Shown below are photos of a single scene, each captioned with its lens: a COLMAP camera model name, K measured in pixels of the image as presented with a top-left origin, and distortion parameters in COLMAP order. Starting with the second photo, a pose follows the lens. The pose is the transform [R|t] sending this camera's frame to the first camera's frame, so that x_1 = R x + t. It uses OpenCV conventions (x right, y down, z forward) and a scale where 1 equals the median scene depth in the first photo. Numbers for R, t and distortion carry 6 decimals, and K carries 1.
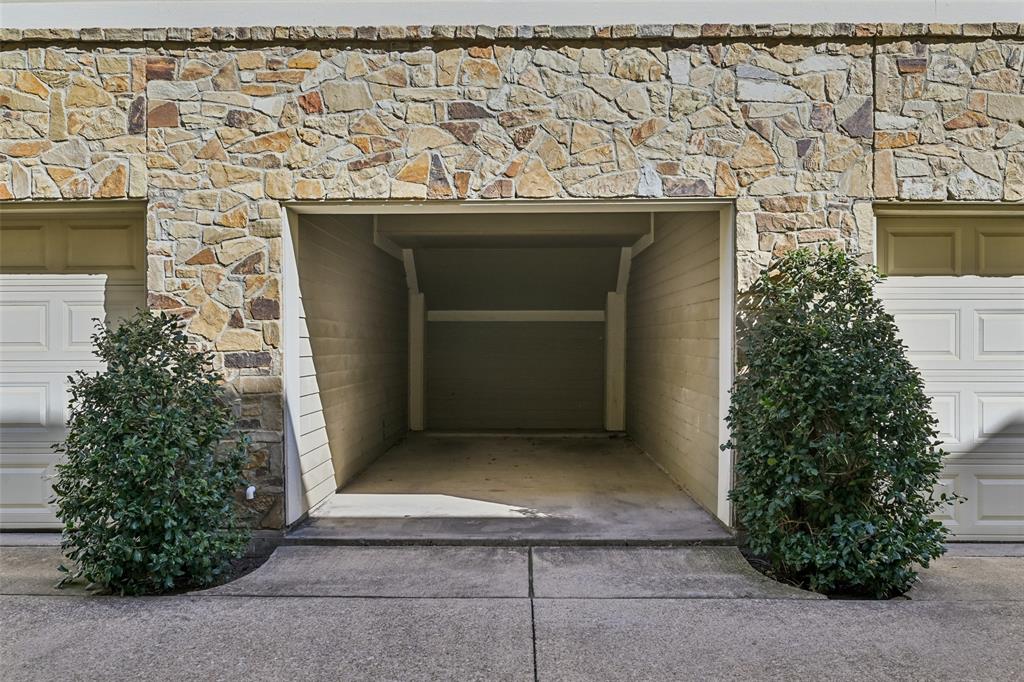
lens RADIAL K [[791.5, 0, 512.0], [0, 791.5, 341.0], [0, 0, 1]] dist [0.005764, -0.003547]
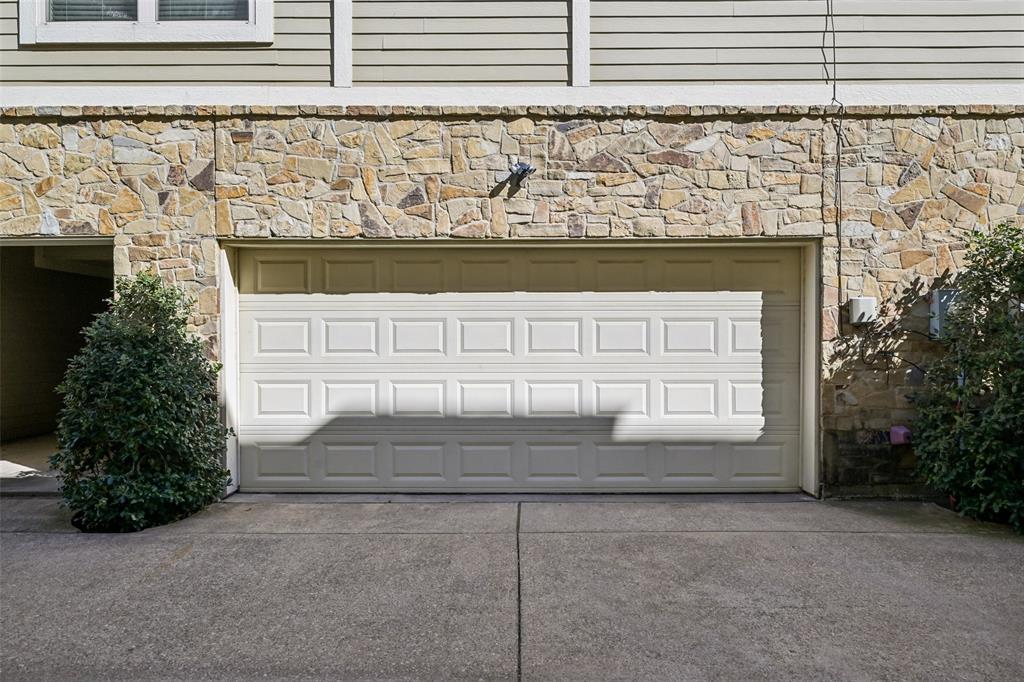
lens RADIAL K [[641.6, 0, 512.0], [0, 641.6, 341.0], [0, 0, 1]] dist [-0.004451, 0.001428]
pose [[0.999976, -0.002201, 0.006545, 0.949570], [0.002214, 0.999996, -0.001859, 0.000904], [-0.006541, 0.001873, 0.999977, -0.085644]]
